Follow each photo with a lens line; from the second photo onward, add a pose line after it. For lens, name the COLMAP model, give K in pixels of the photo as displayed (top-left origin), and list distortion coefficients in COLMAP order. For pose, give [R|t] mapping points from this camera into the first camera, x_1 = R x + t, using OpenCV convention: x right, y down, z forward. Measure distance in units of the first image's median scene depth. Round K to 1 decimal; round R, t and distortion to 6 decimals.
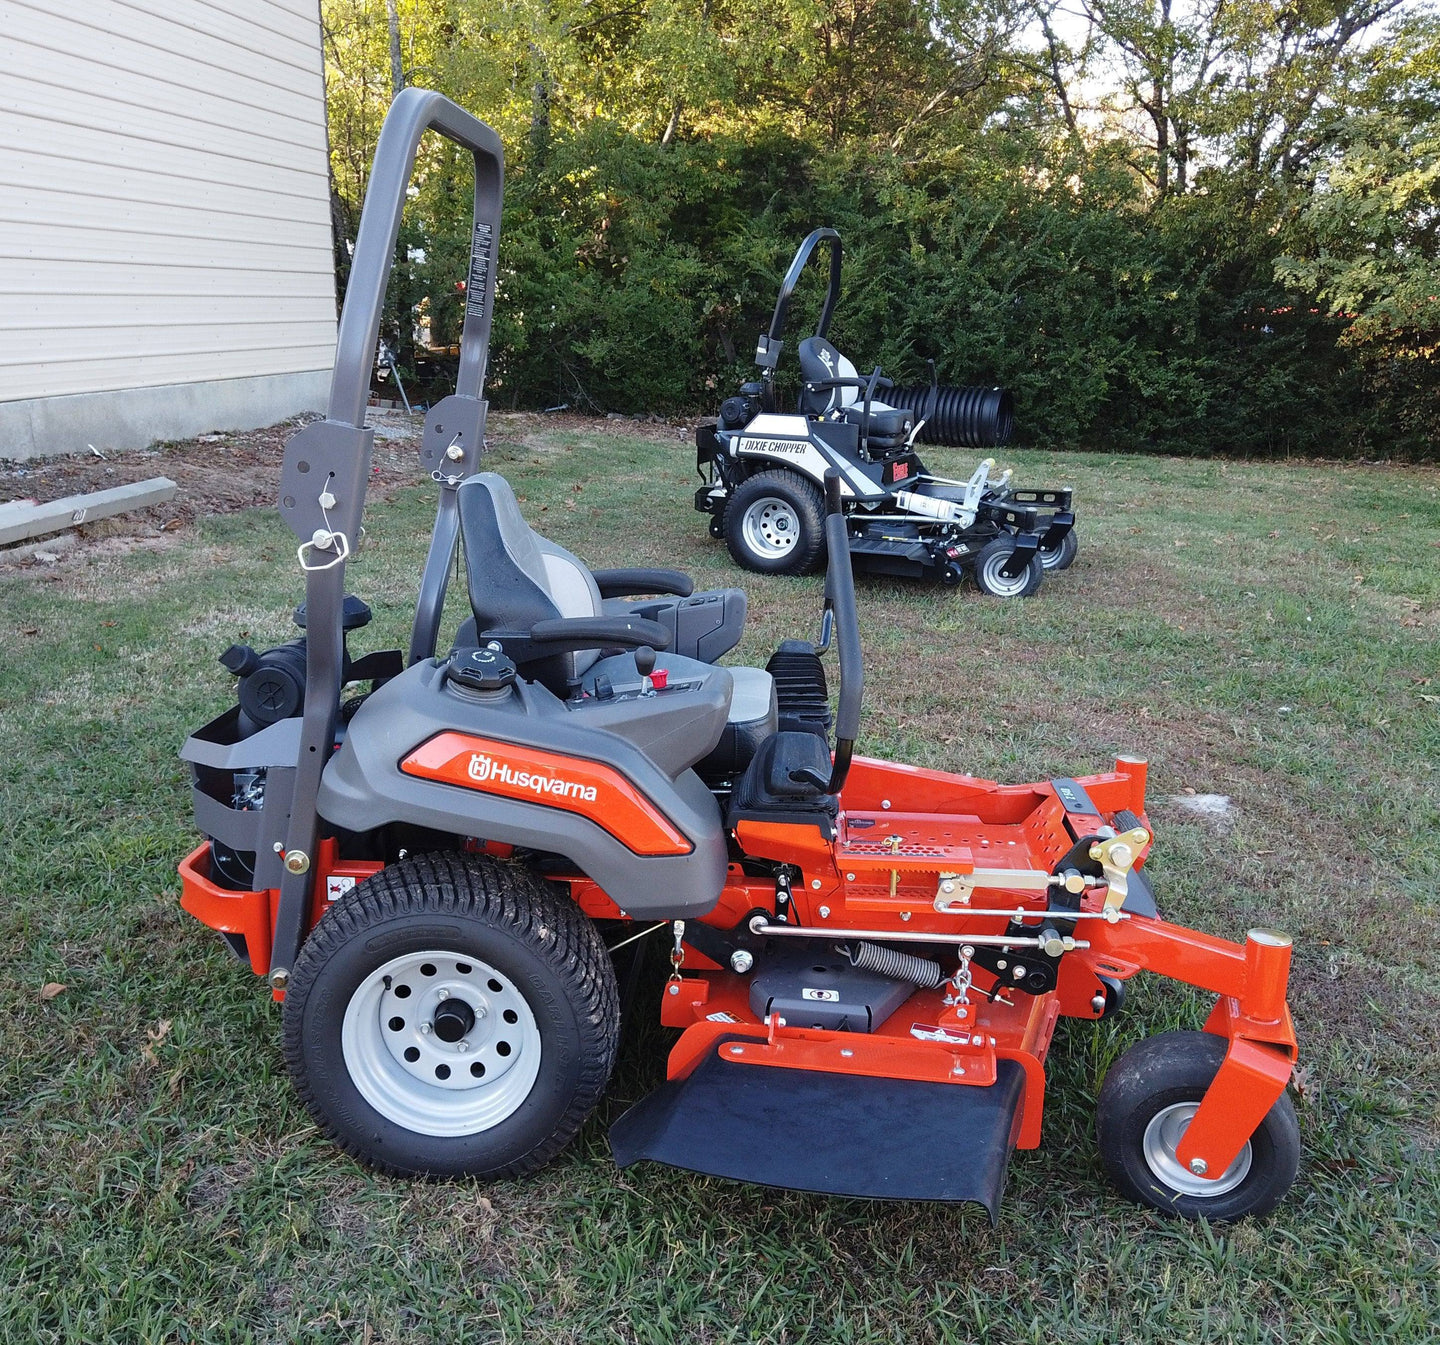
lens RADIAL K [[1432.6, 0, 649.9], [0, 1432.6, 672.9], [0, 0, 1]] dist [0.166776, -0.347722]
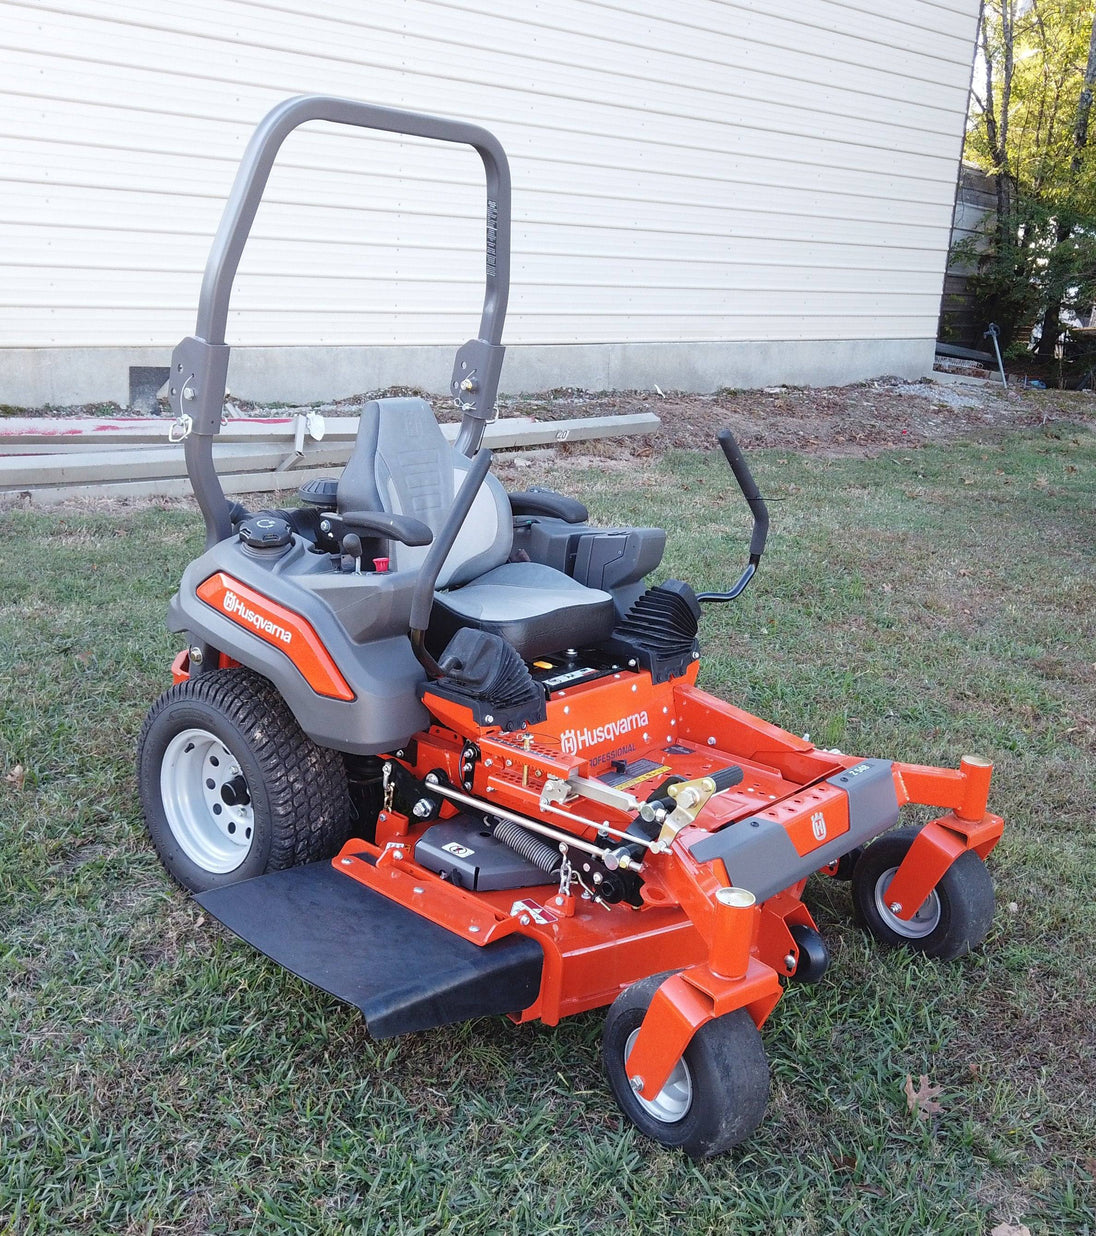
lens RADIAL K [[1339.7, 0, 531.4], [0, 1339.7, 615.8], [0, 0, 1]] dist [0.051447, -0.012755]
pose [[0.822393, 0.187914, -0.536990, 0.571308], [-0.189247, 0.980483, 0.053281, -0.029855], [0.536522, 0.057806, 0.841904, 0.068329]]
